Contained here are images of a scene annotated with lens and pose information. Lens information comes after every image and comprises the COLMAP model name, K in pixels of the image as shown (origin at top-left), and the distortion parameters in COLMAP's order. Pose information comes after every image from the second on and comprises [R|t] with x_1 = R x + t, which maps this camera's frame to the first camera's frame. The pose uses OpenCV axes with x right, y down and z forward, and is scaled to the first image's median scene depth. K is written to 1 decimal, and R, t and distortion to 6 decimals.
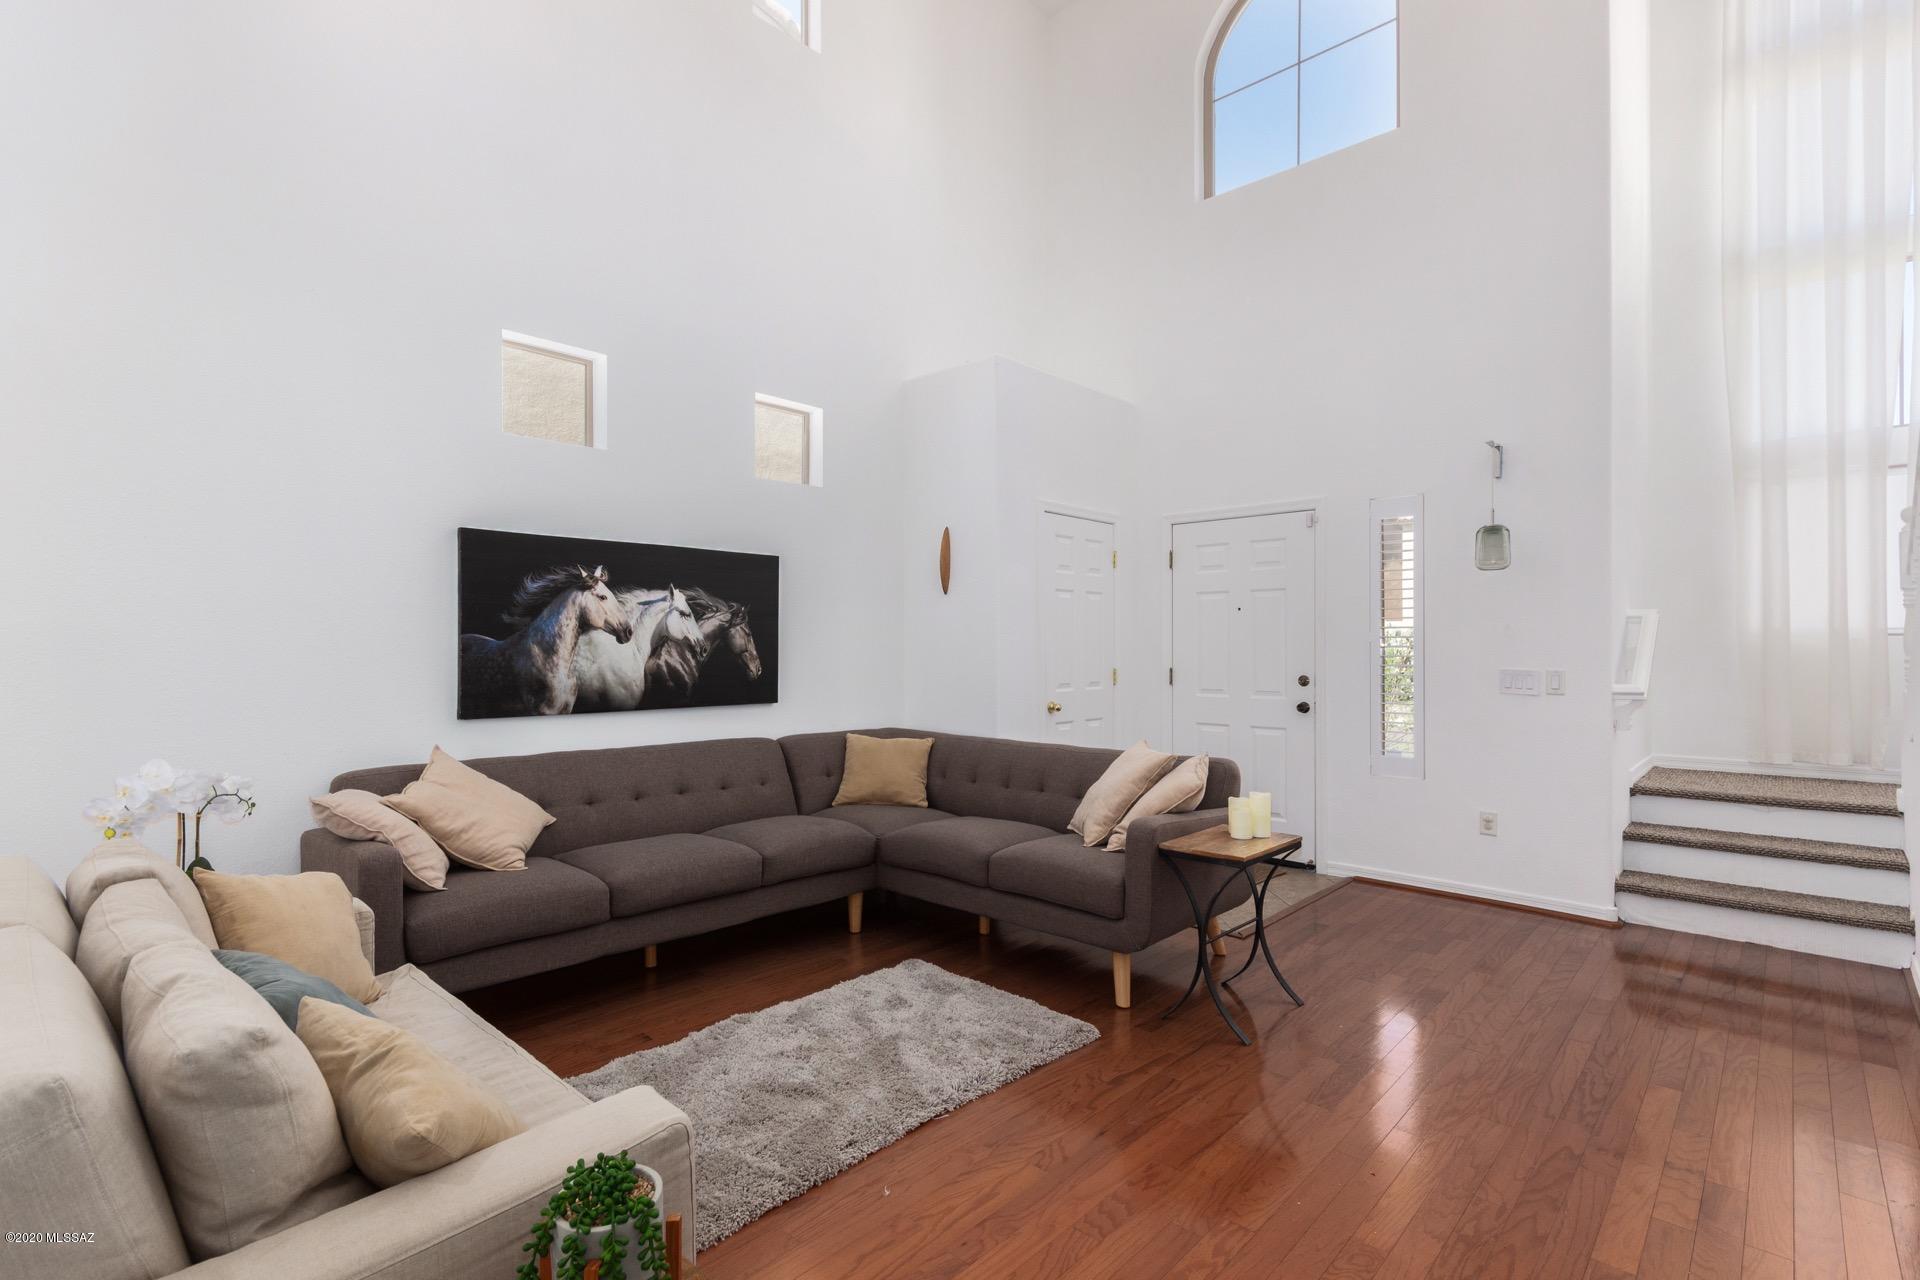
lens RADIAL K [[892.9, 0, 968.0], [0, 892.9, 642.4], [0, 0, 1]] dist [-0.003526, 0.005632]
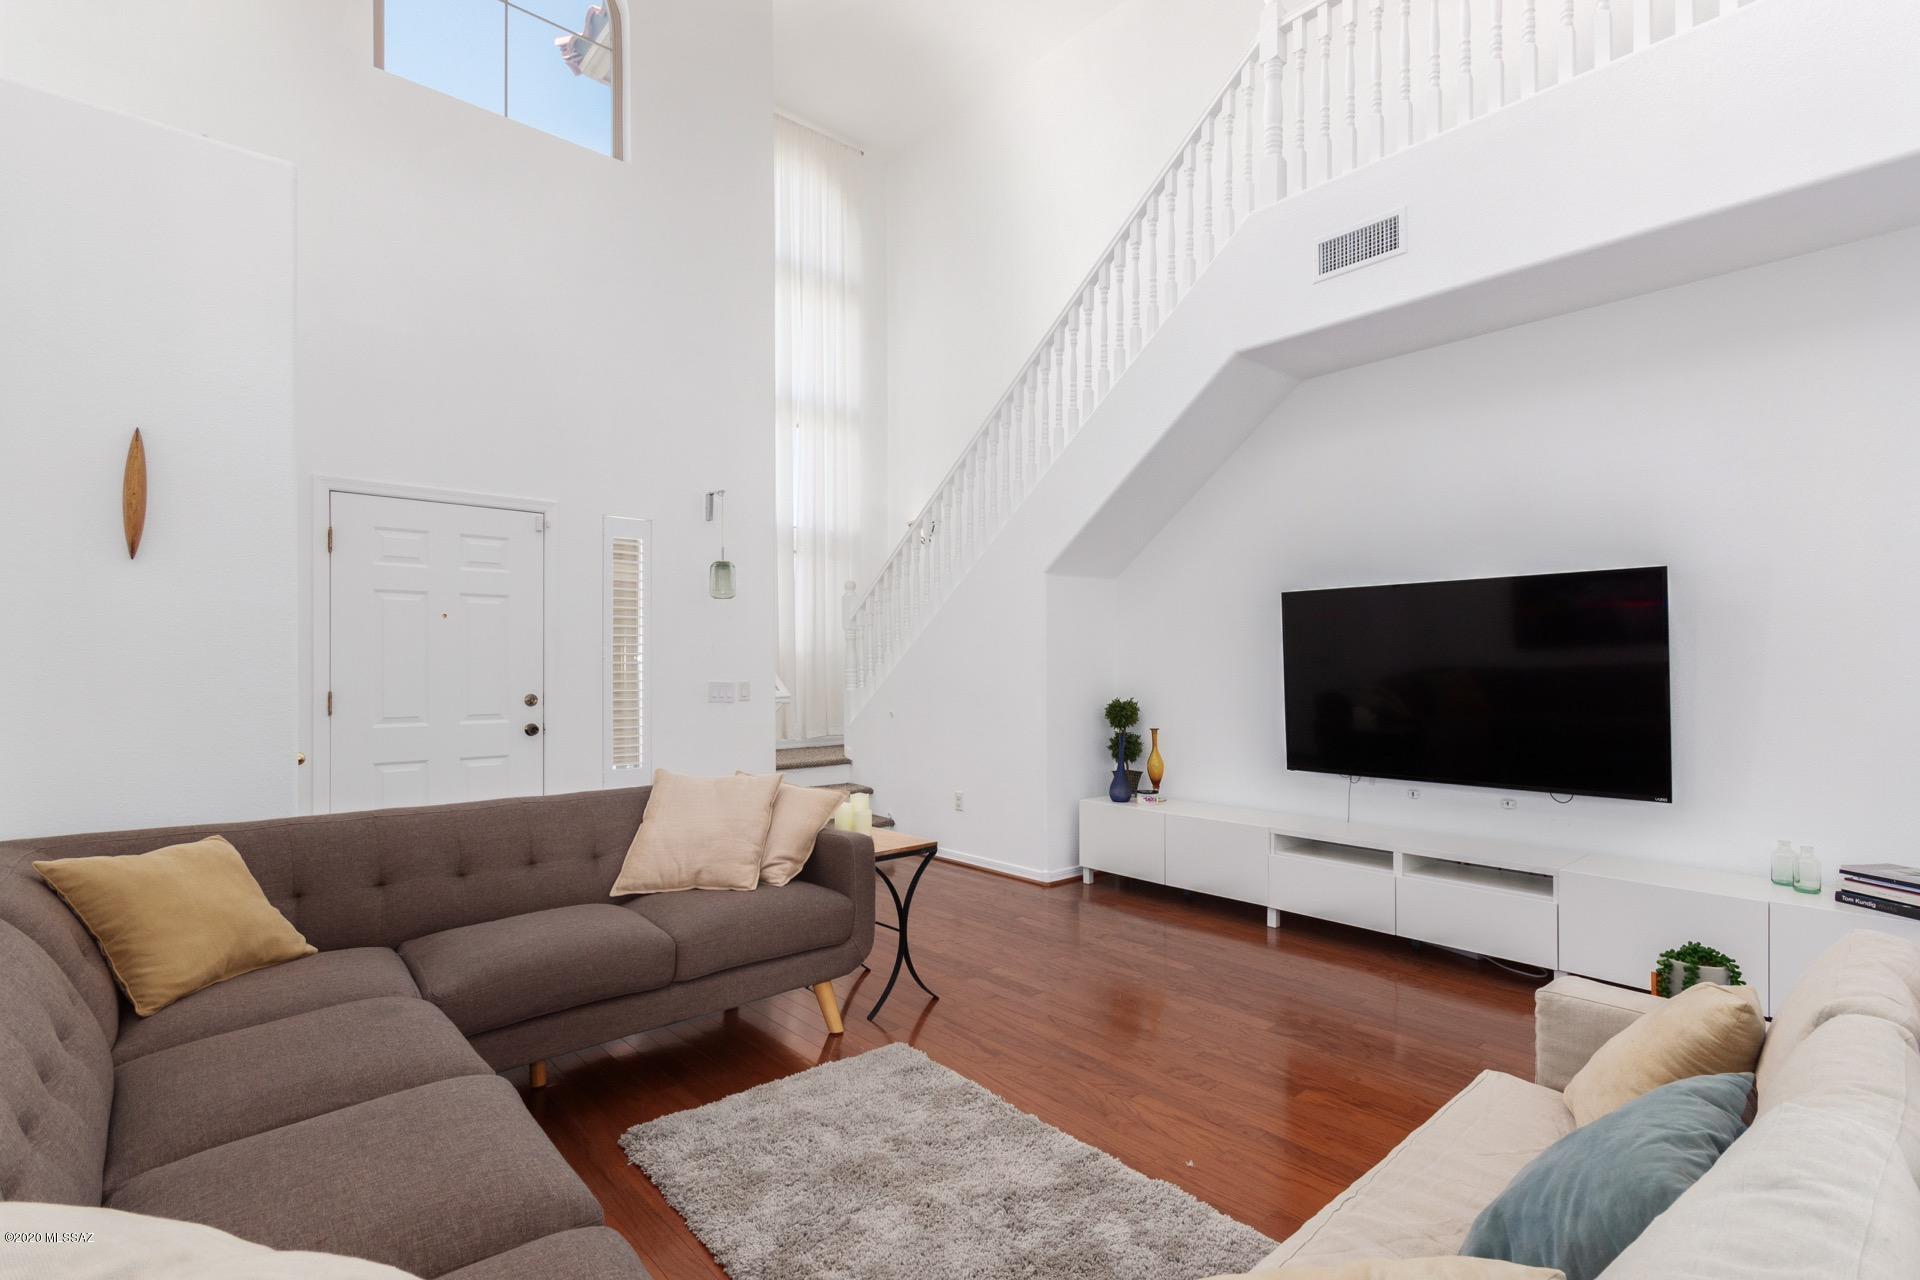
lens RADIAL K [[892.9, 0, 975.1], [0, 892.9, 659.6], [0, 0, 1]] dist [-0.003526, 0.005632]
pose [[0.085132, 0.005336, 0.996355, -0.639332], [-0.006995, 0.999964, -0.004757, 0.004066], [-0.996345, -0.006565, 0.085166, 0.624267]]
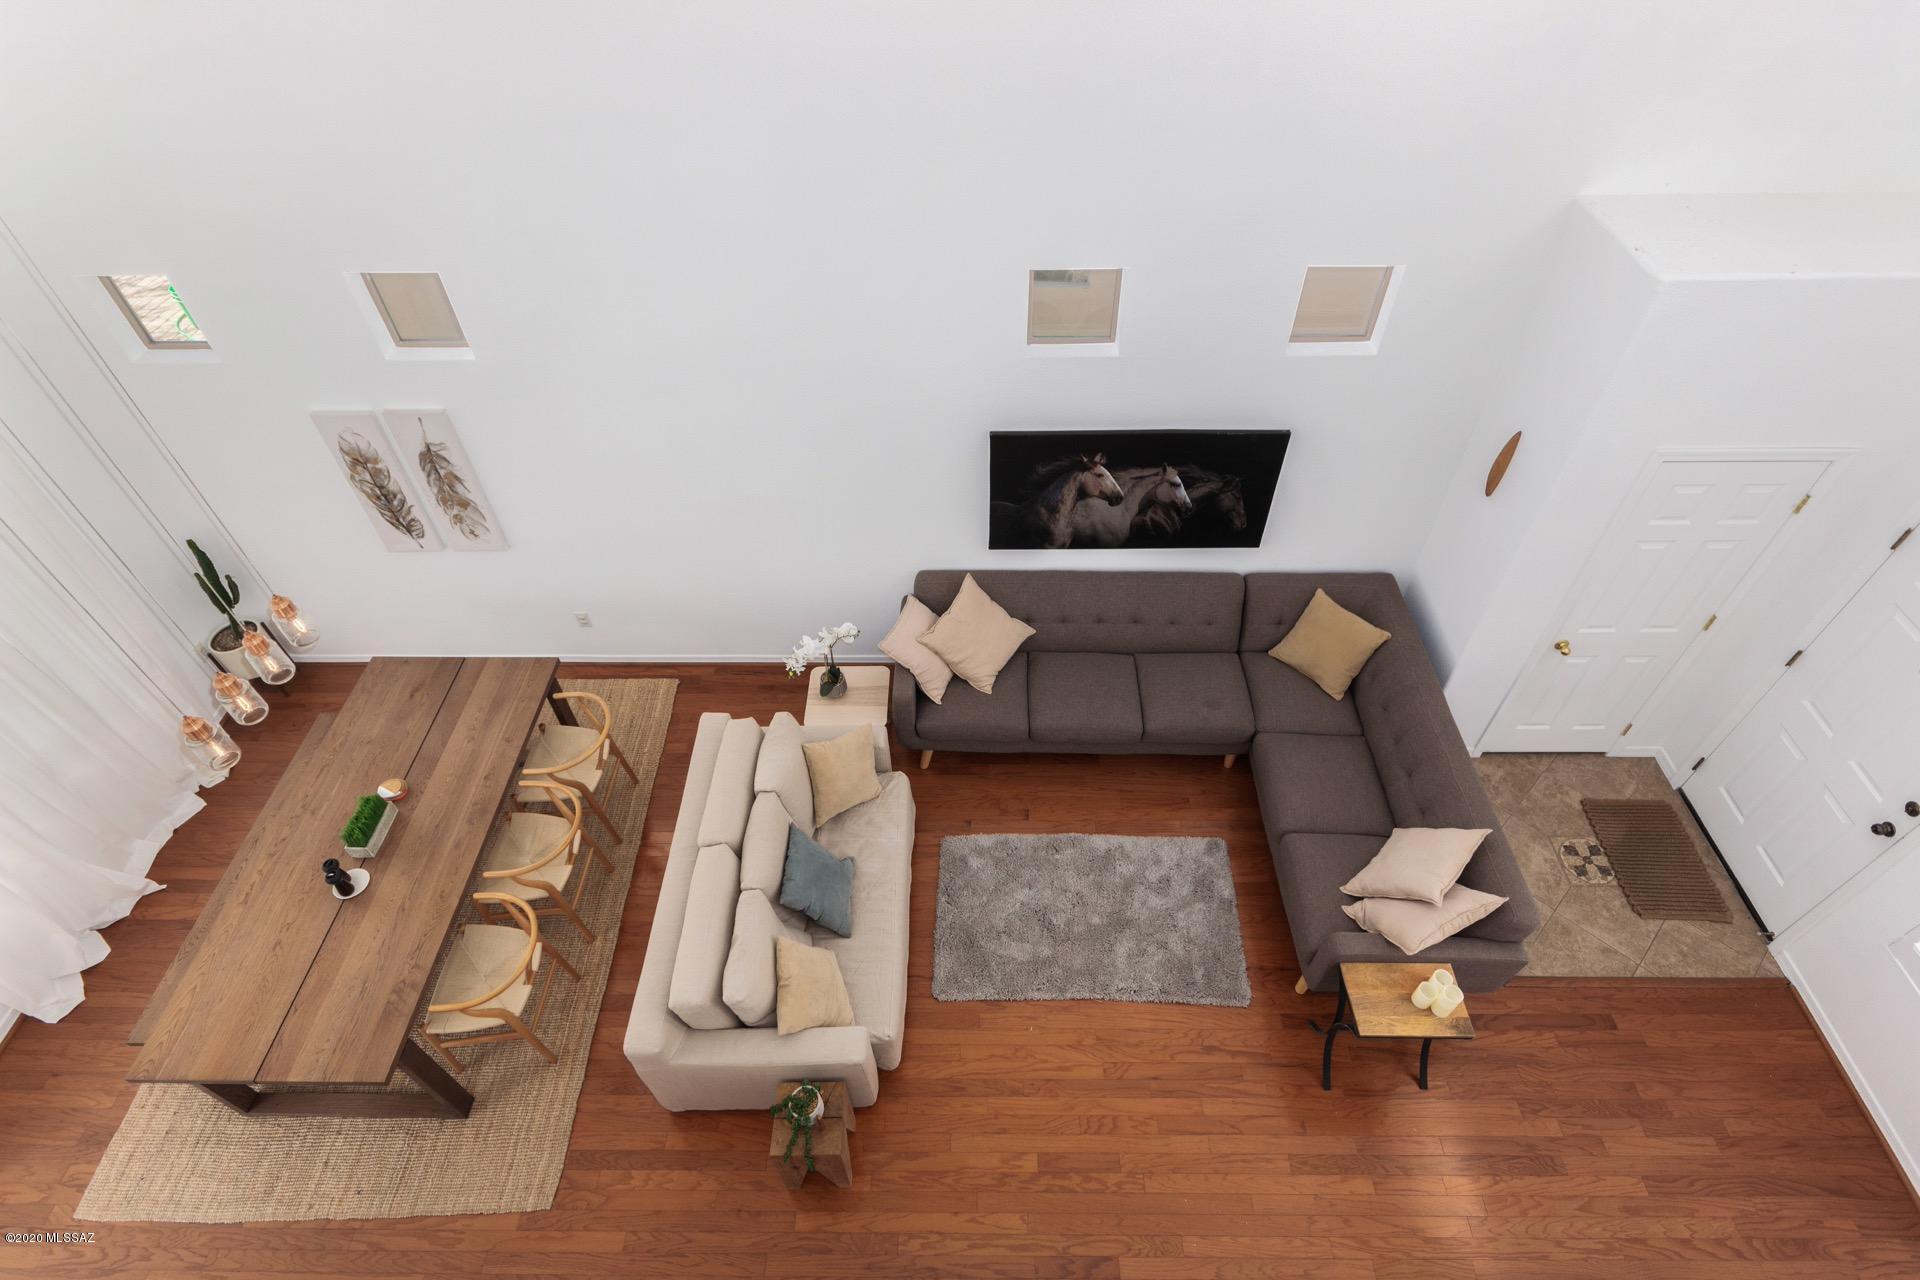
lens RADIAL K [[982.8, 0, 961.7], [0, 982.8, 646.6], [0, 0, 1]] dist [-0.001666, 0.002644]
pose [[0.671602, 0.533480, -0.514150, 0.258579], [0.018321, 0.681772, 0.731335, -0.855258], [0.740686, -0.500586, 0.448106, 0.170056]]
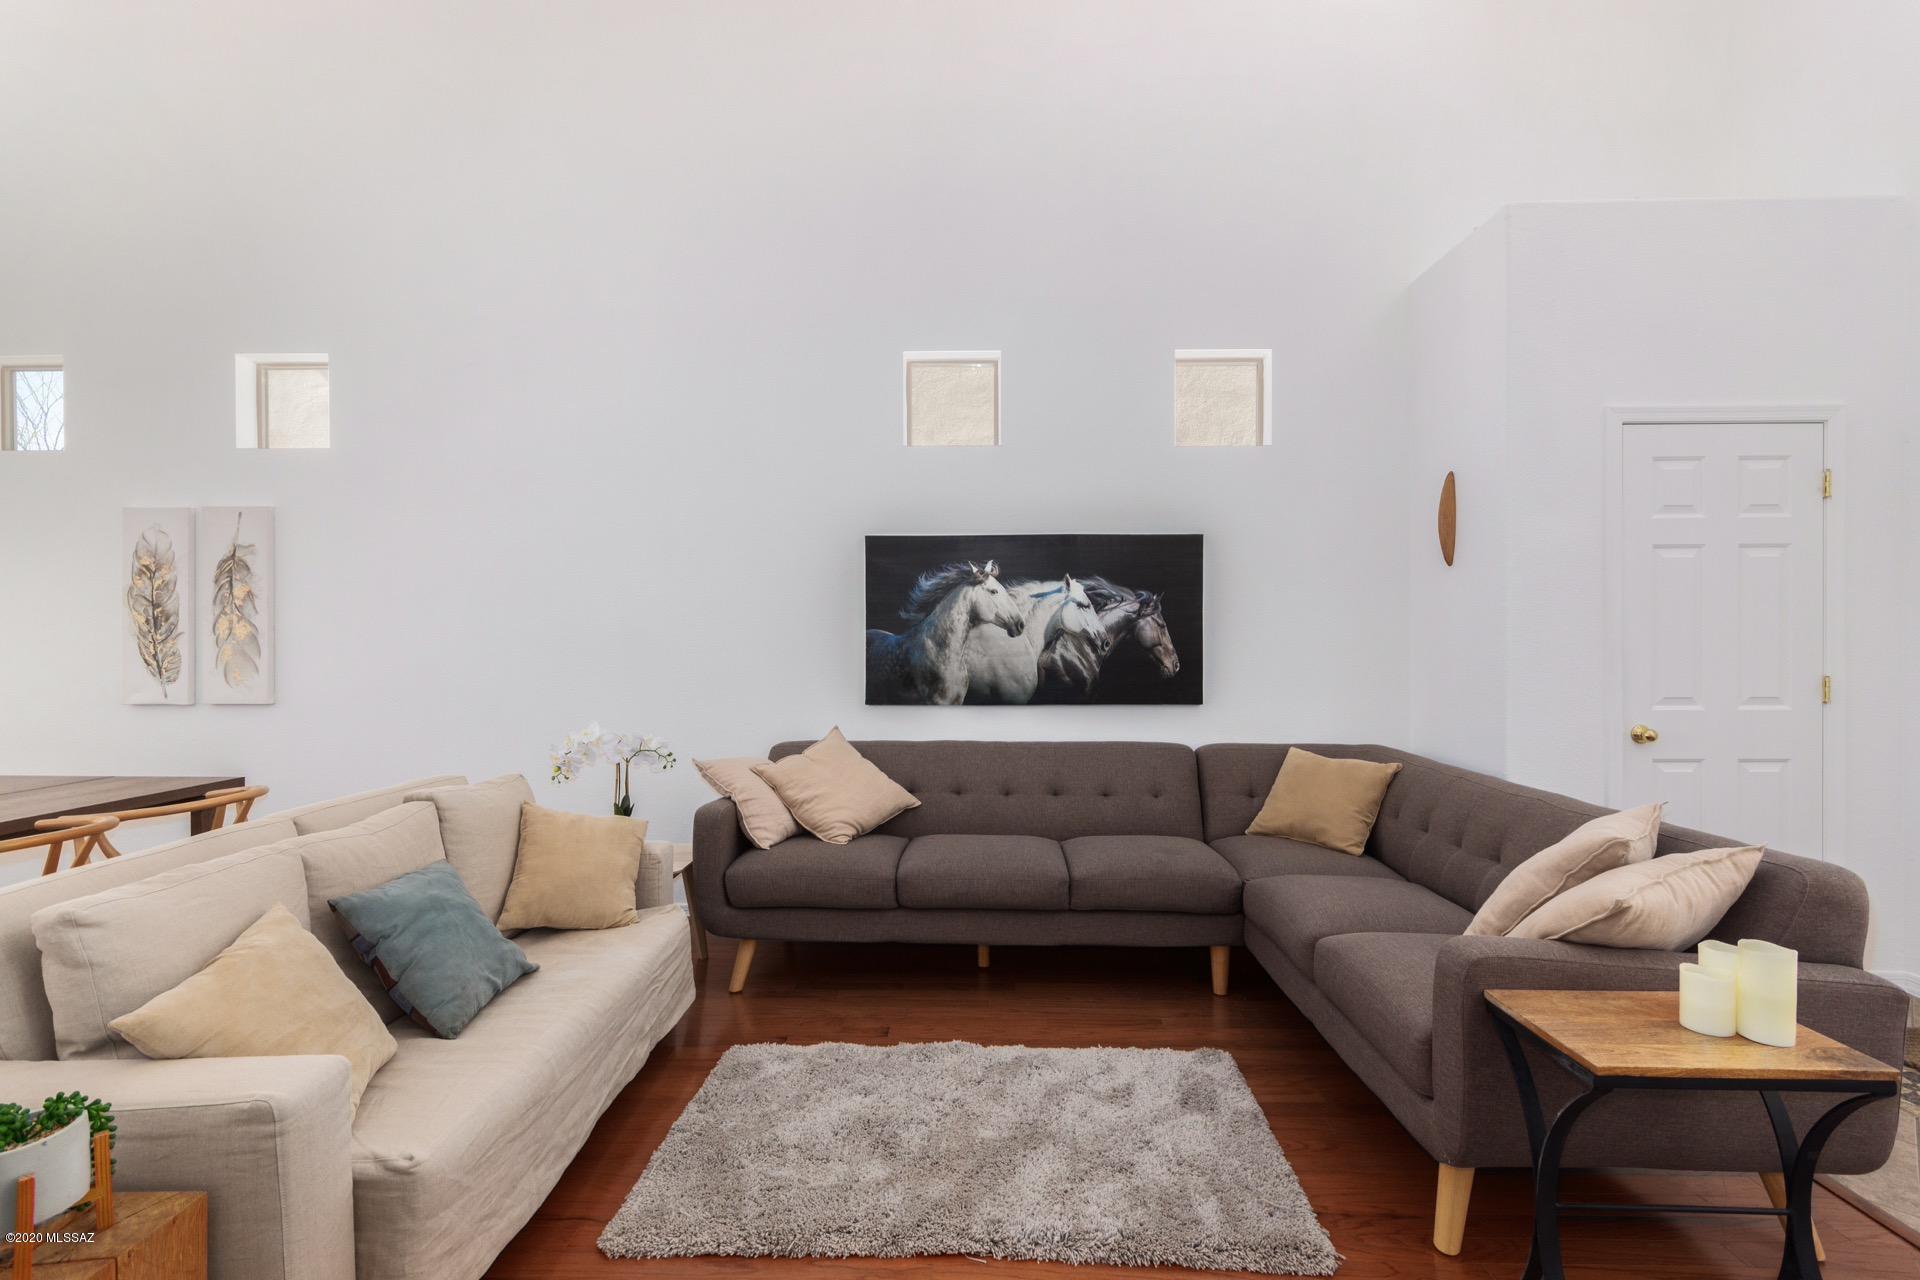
lens RADIAL K [[892.9, 0, 963.6], [0, 892.9, 643.3], [0, 0, 1]] dist [-0.003526, 0.005632]
pose [[0.663575, -0.000145, -0.748110, 0.327997], [0.007139, 0.999956, 0.006138, 0.001963], [0.748076, -0.009414, 0.663547, 0.304169]]
